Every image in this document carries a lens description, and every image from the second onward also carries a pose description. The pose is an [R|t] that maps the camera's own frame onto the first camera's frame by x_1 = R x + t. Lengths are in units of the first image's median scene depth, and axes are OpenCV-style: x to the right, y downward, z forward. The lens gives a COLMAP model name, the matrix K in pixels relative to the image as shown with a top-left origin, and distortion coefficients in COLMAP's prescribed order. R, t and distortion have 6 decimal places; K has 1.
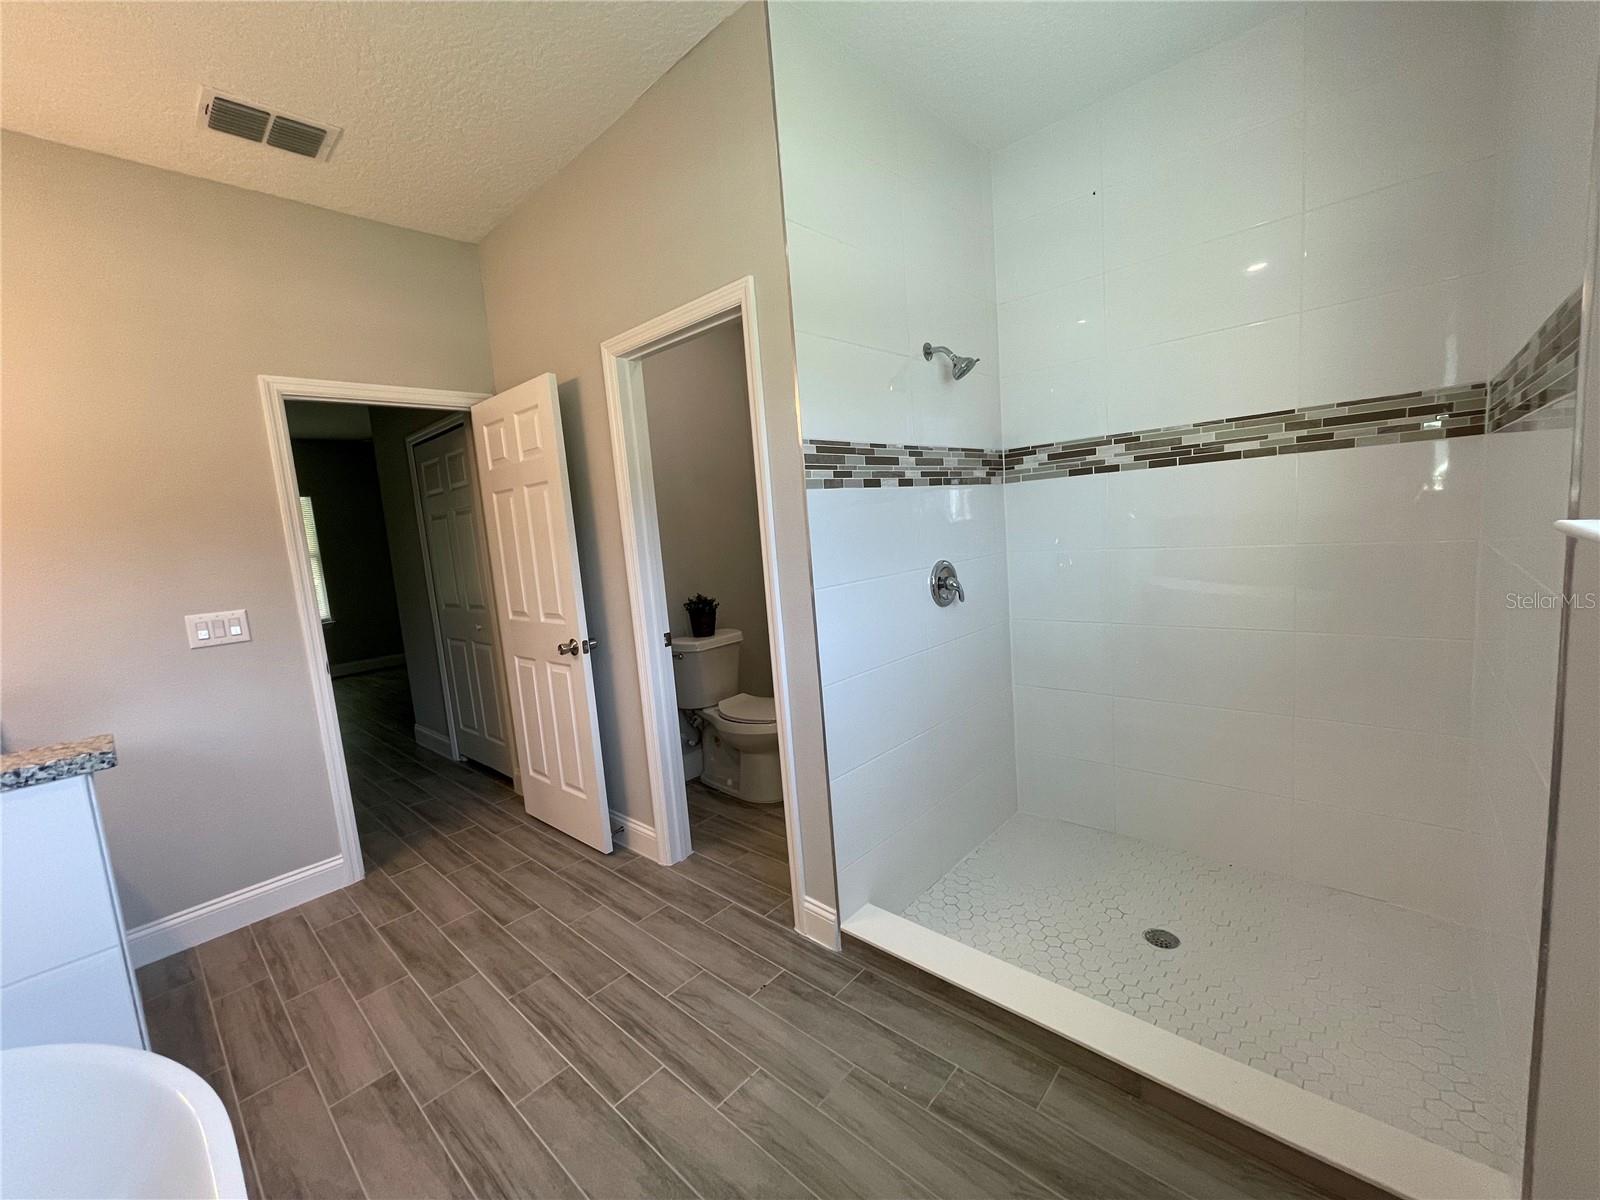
lens RADIAL K [[647.3, 0, 798.4], [0, 647.3, 602.6], [0, 0, 1]] dist [-0.000873, 0.000787]
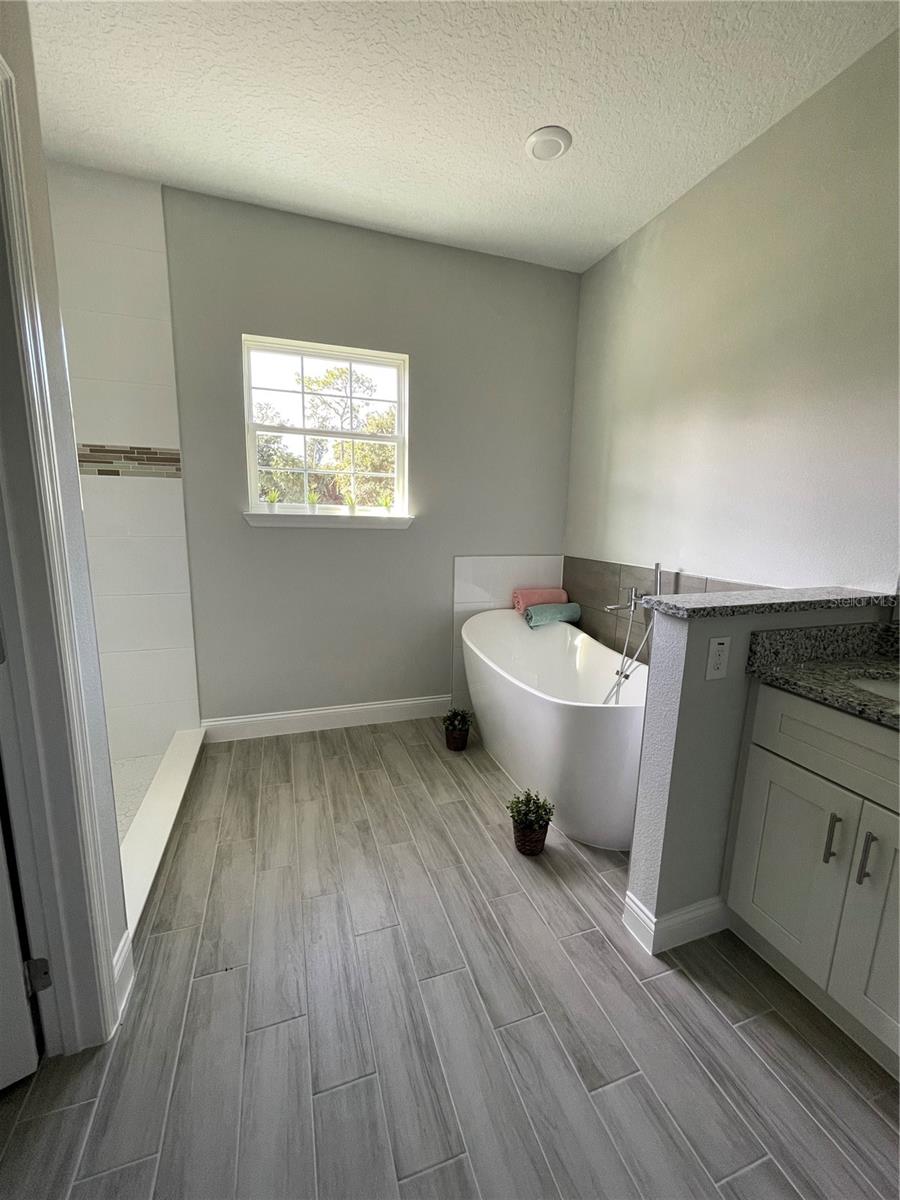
lens RADIAL K [[485.8, 0, 450.0], [0, 485.8, 600.0], [0, 0, 1]] dist [-0.000059, 0.000810]
pose [[-0.880166, -0.022398, 0.474138, -0.605292], [0.106092, 0.964333, 0.242499, -0.073491], [-0.462658, 0.263742, -0.846397, 1.175734]]
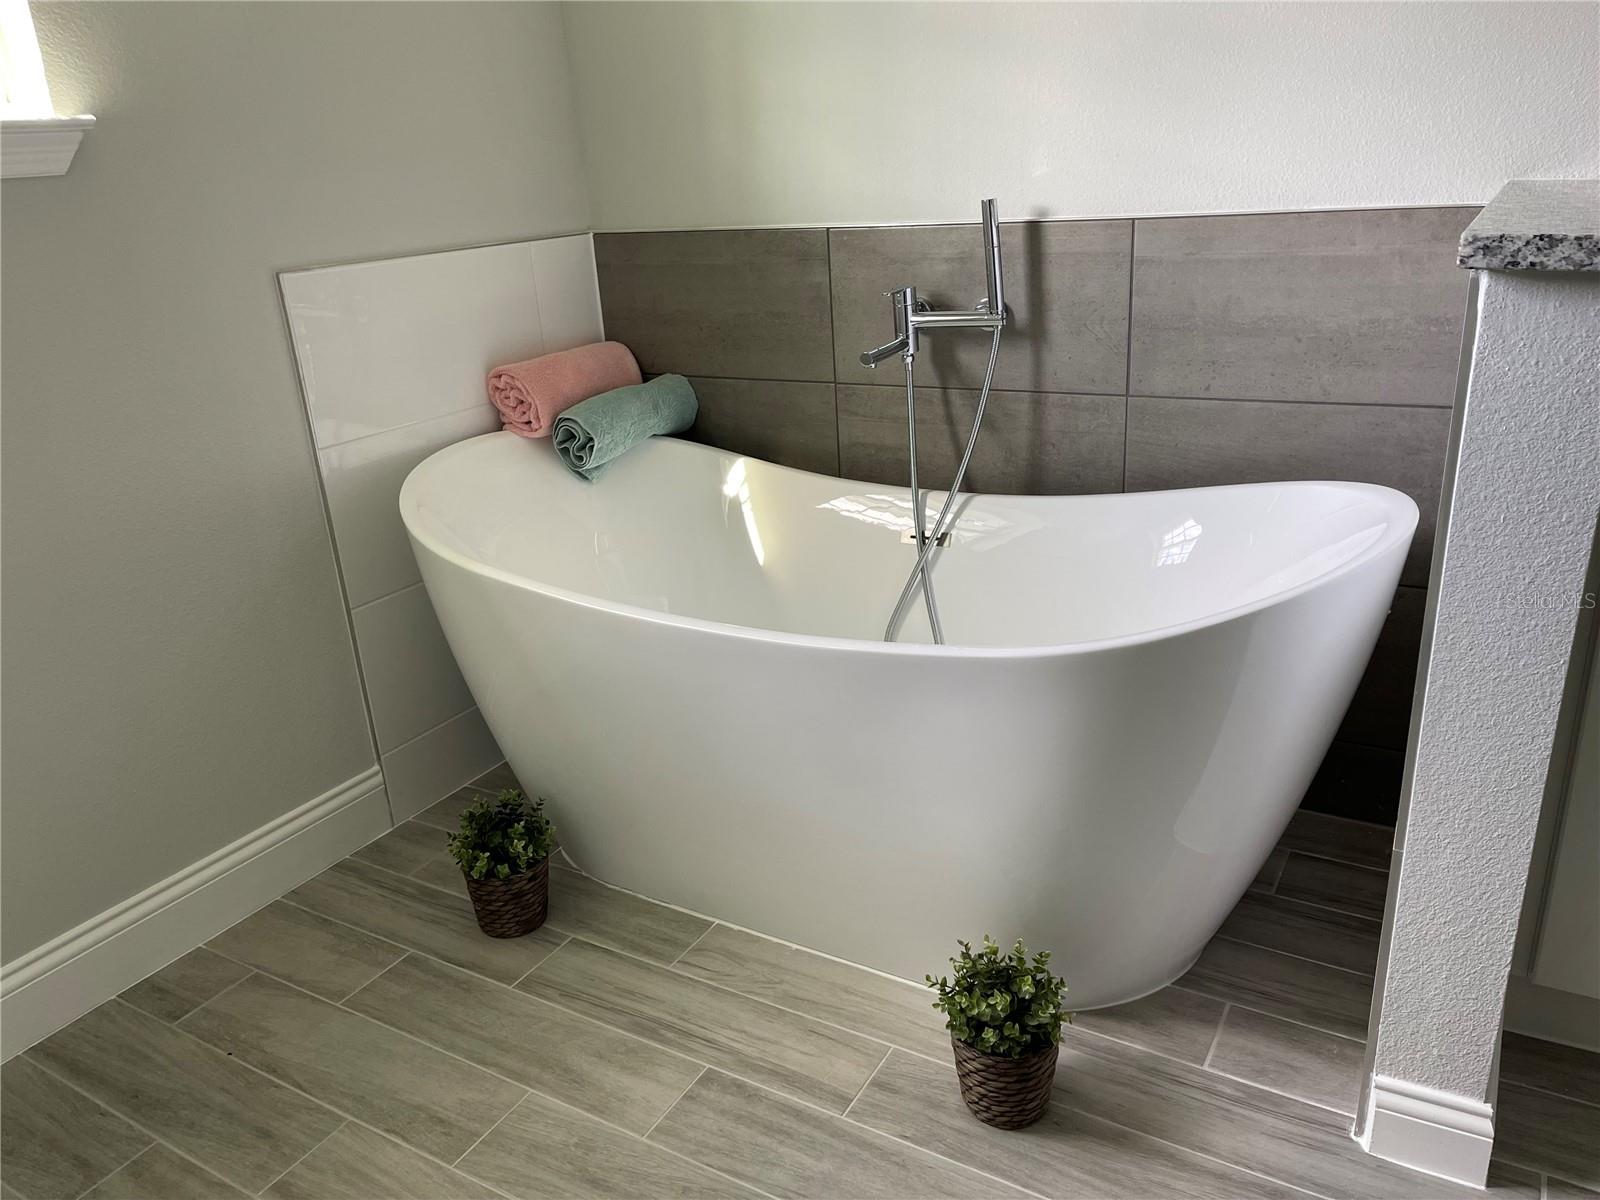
lens RADIAL K [[1219.0, 0, 800.0], [0, 1219.0, 600.0], [0, 0, 1]] dist [0.080089, -0.104377]
pose [[-0.969736, 0.197150, -0.144027, -0.145462], [0.108838, 0.877102, 0.467809, -0.031364], [0.218555, 0.437976, -0.872015, 0.960888]]
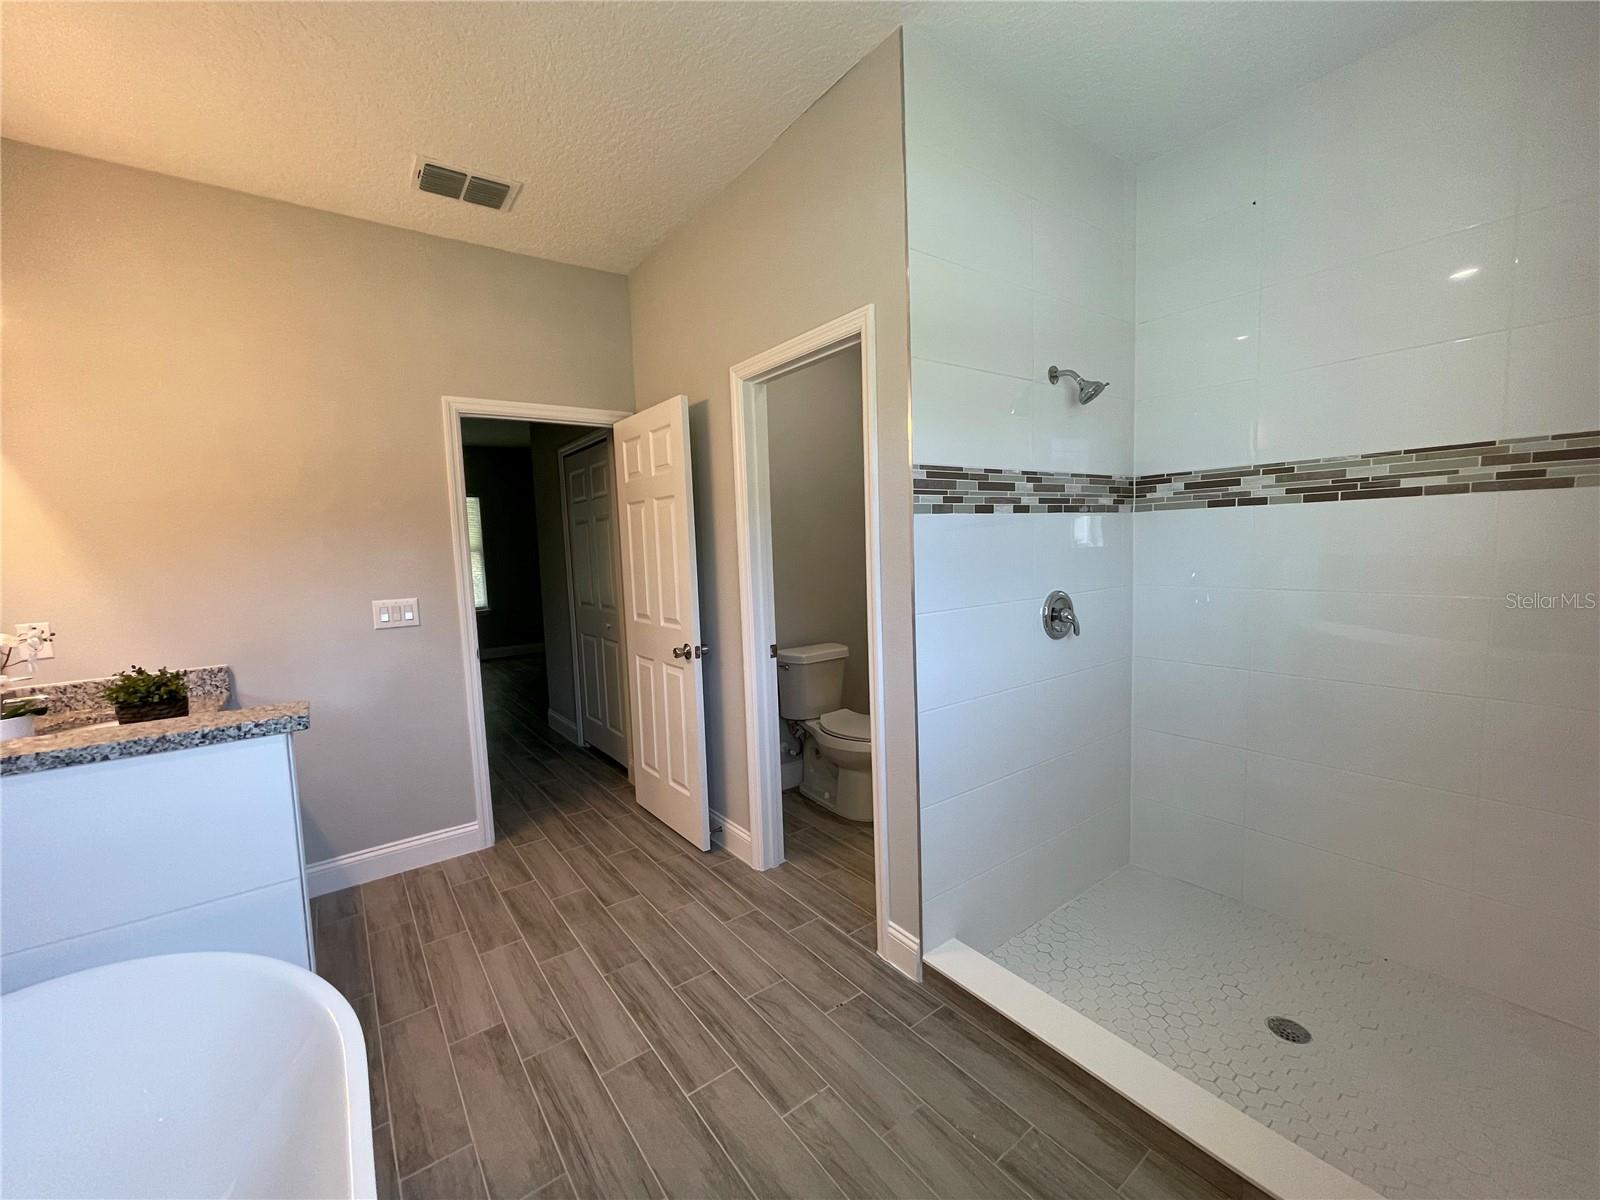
lens RADIAL K [[647.8, 0, 797.9], [0, 647.8, 601.7], [0, 0, 1]] dist [-0.000059, 0.000810]
pose [[0.981276, 0.061097, -0.182658, 0.024204], [-0.064693, 0.997810, -0.013784, -0.012341], [0.181416, 0.025343, 0.983080, -0.014469]]
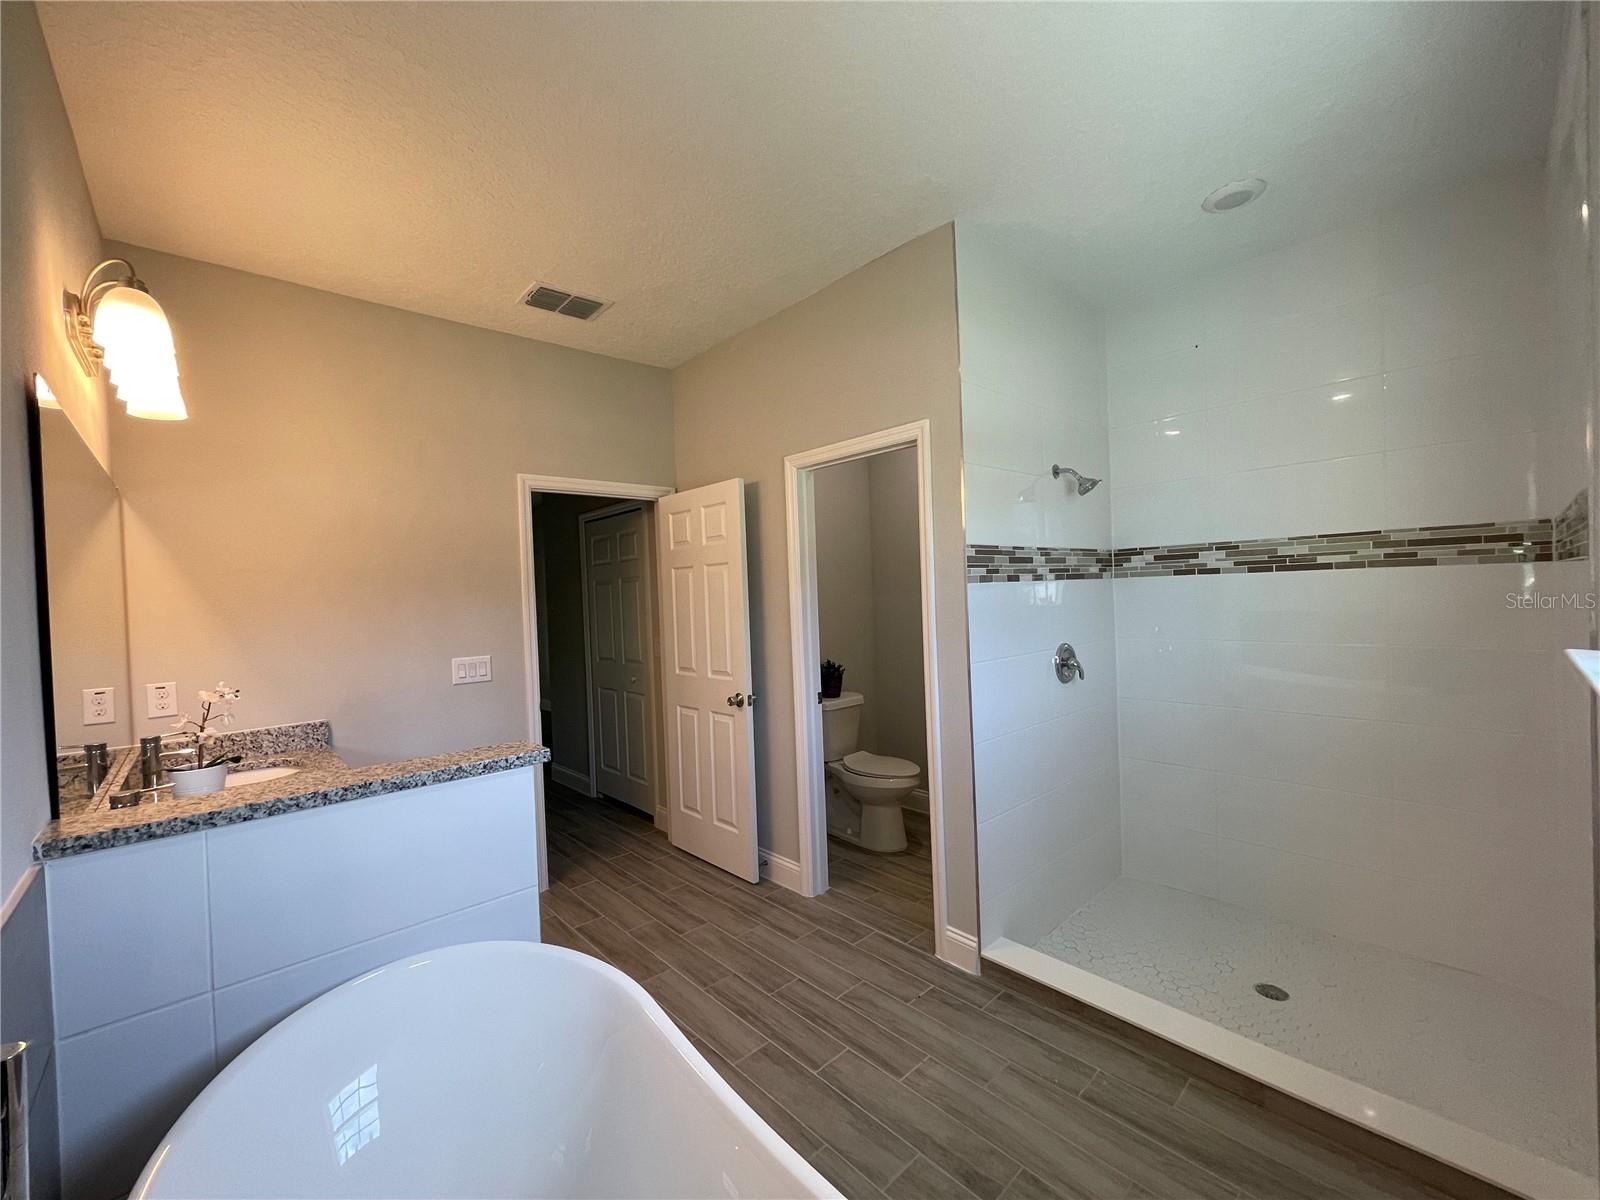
lens RADIAL K [[648.3, 0, 799.4], [0, 648.3, 602.2], [0, 0, 1]] dist [0.000923, 0.000718]
pose [[0.995390, 0.042772, -0.085843, -0.178436], [-0.051366, 0.993606, -0.100544, 0.004652], [0.080994, 0.104490, 0.991222, -0.241739]]
